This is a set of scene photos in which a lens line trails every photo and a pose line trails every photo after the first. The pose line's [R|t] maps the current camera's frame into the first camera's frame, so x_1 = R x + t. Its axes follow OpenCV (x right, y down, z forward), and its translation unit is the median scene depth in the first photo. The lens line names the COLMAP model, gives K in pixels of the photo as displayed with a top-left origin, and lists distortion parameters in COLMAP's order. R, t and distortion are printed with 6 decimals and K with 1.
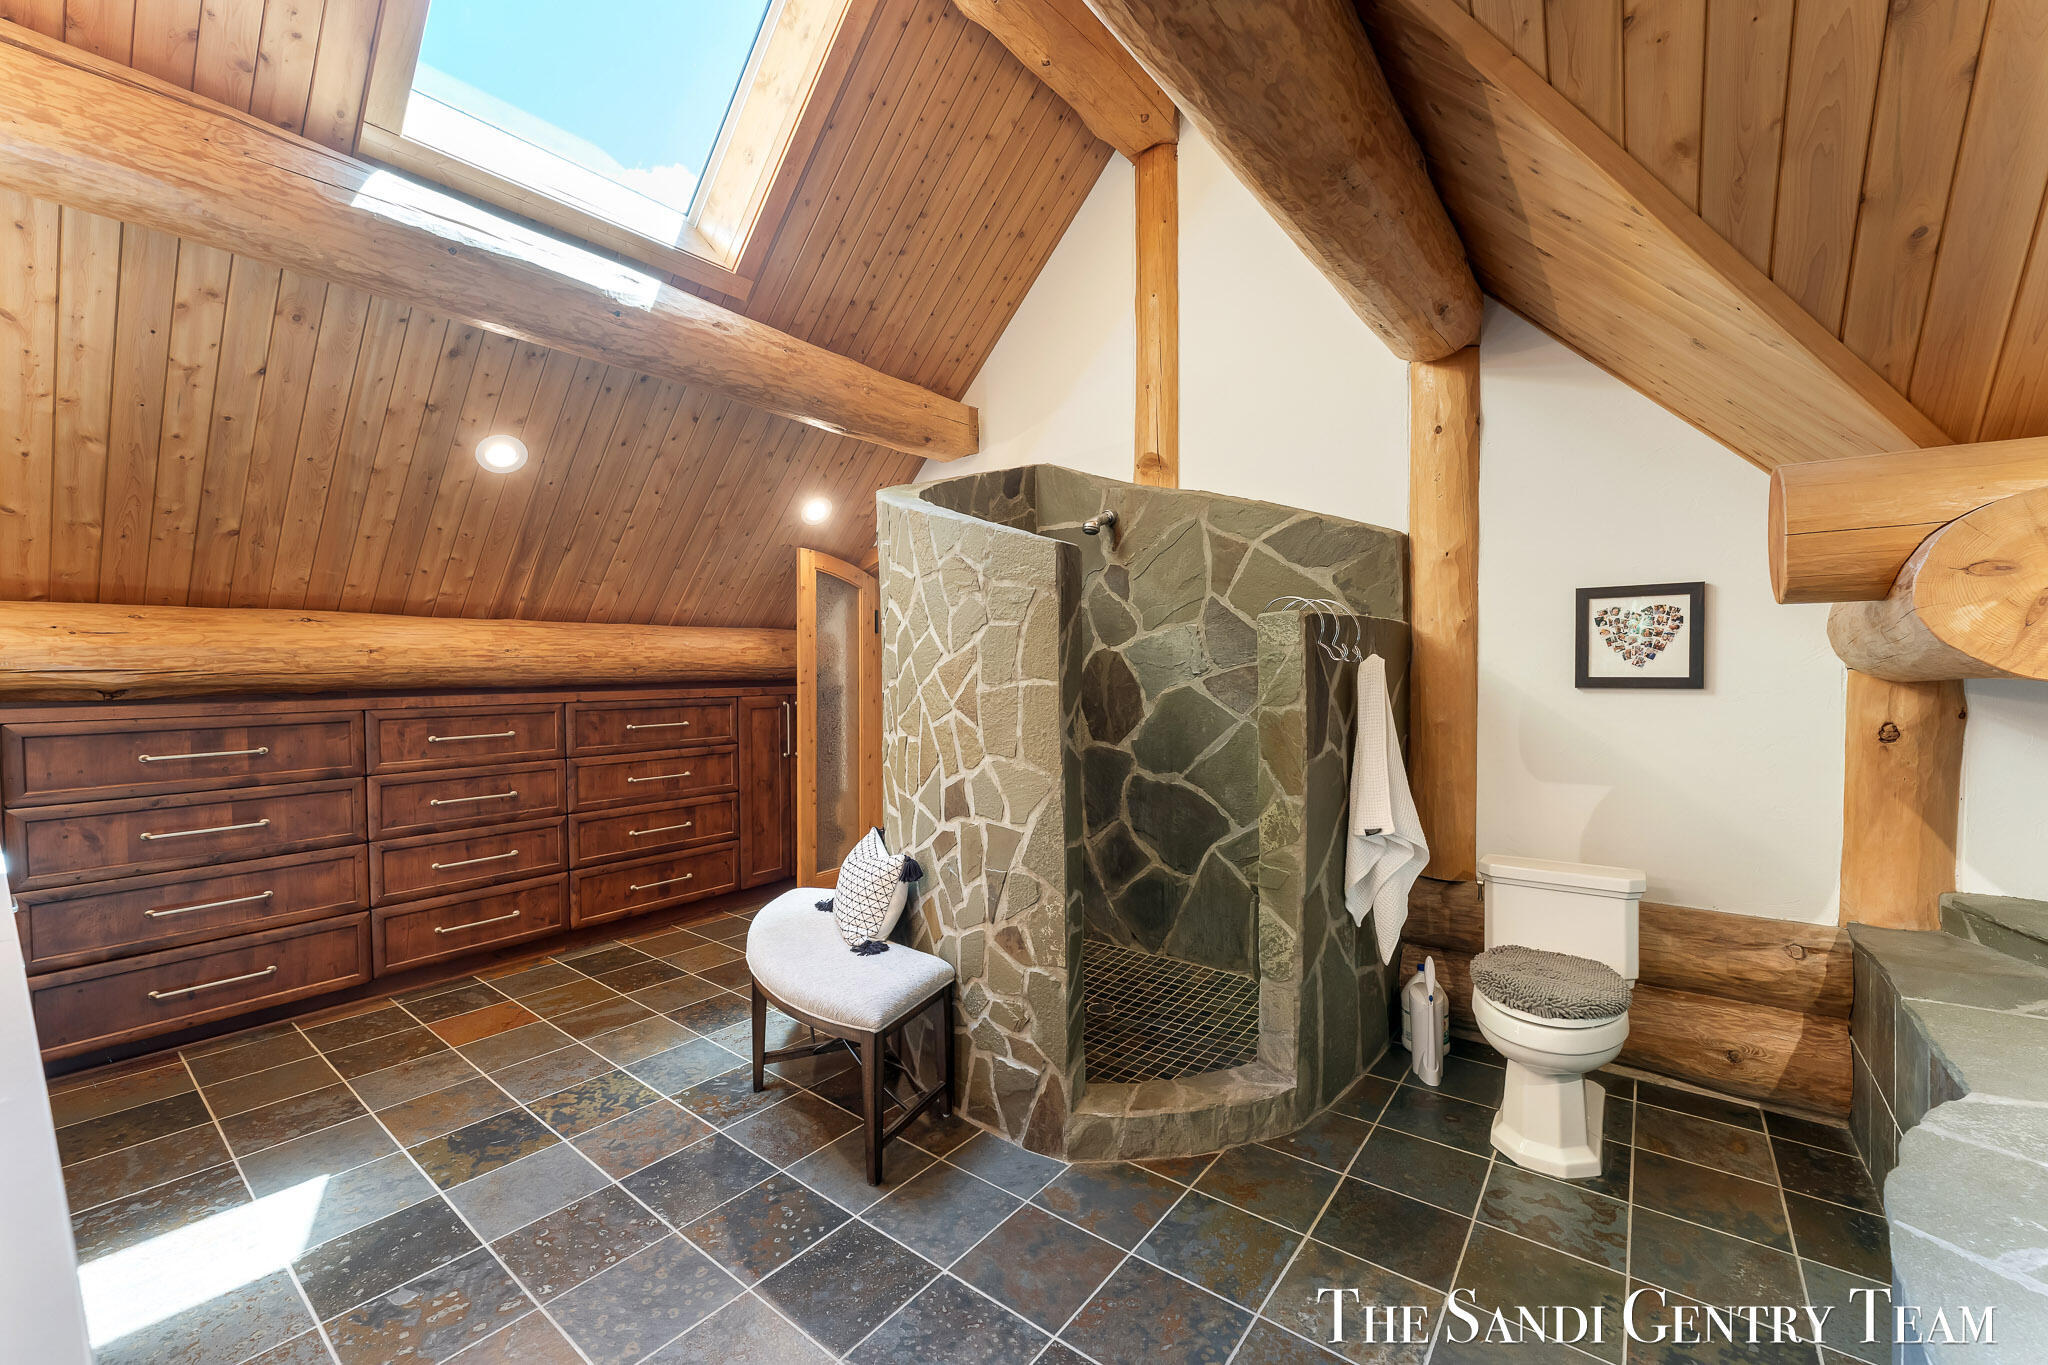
lens RADIAL K [[815.7, 0, 1027.2], [0, 815.7, 674.6], [0, 0, 1]] dist [0.000052, -0.000105]
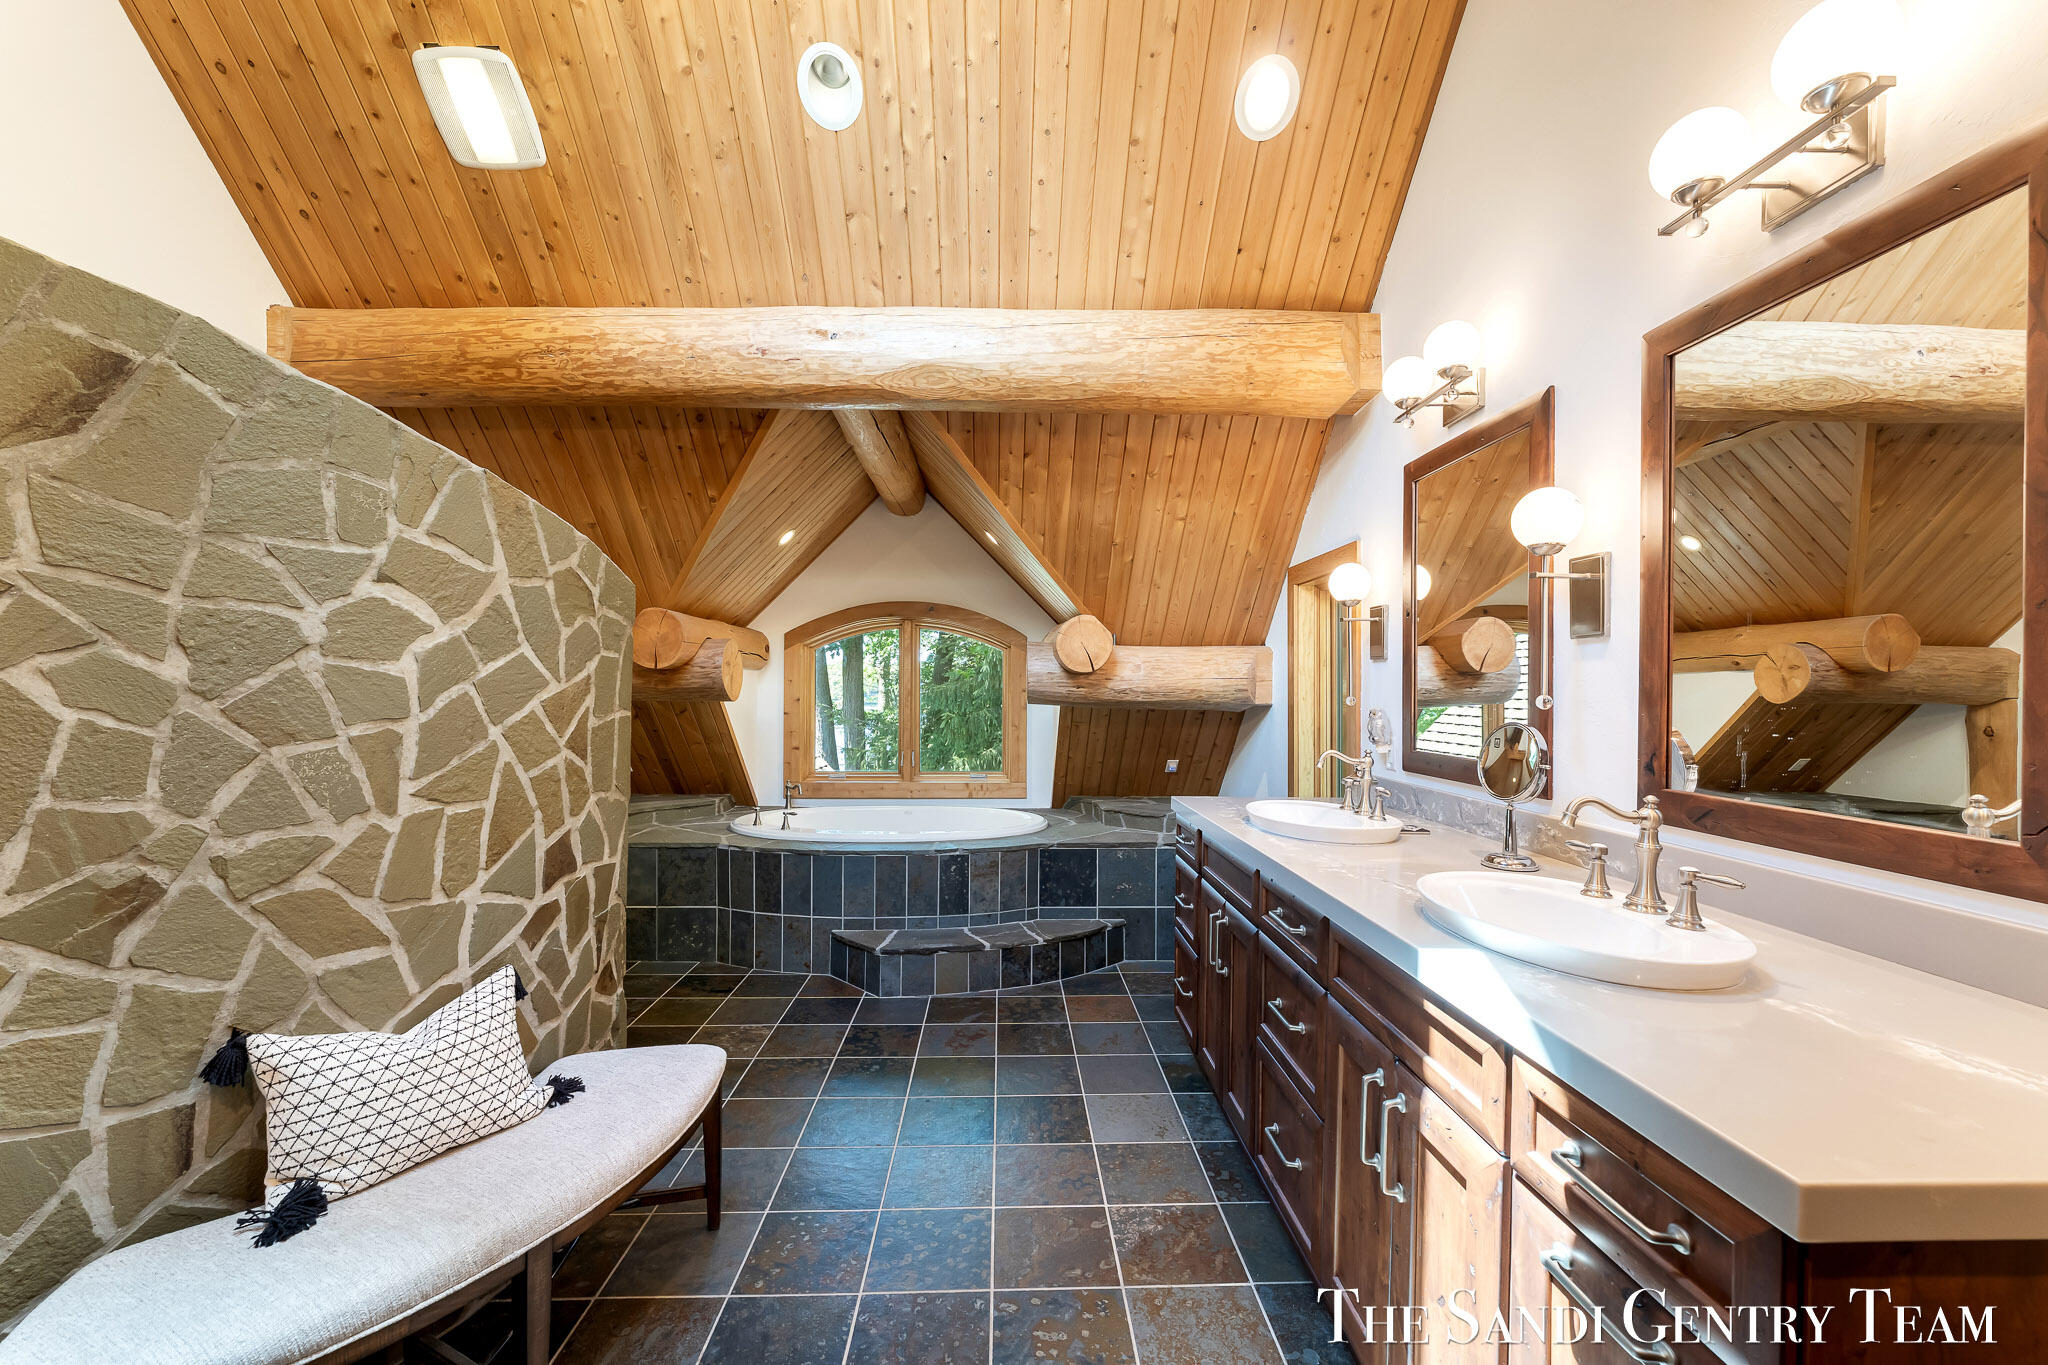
lens RADIAL K [[815.7, 0, 1024.9], [0, 815.7, 691.3], [0, 0, 1]] dist [0.000052, -0.000105]
pose [[-0.634360, 0.006046, 0.773014, -1.044101], [0.005420, 0.999980, -0.003373, -0.011852], [-0.773019, 0.002050, -0.634380, 1.175742]]
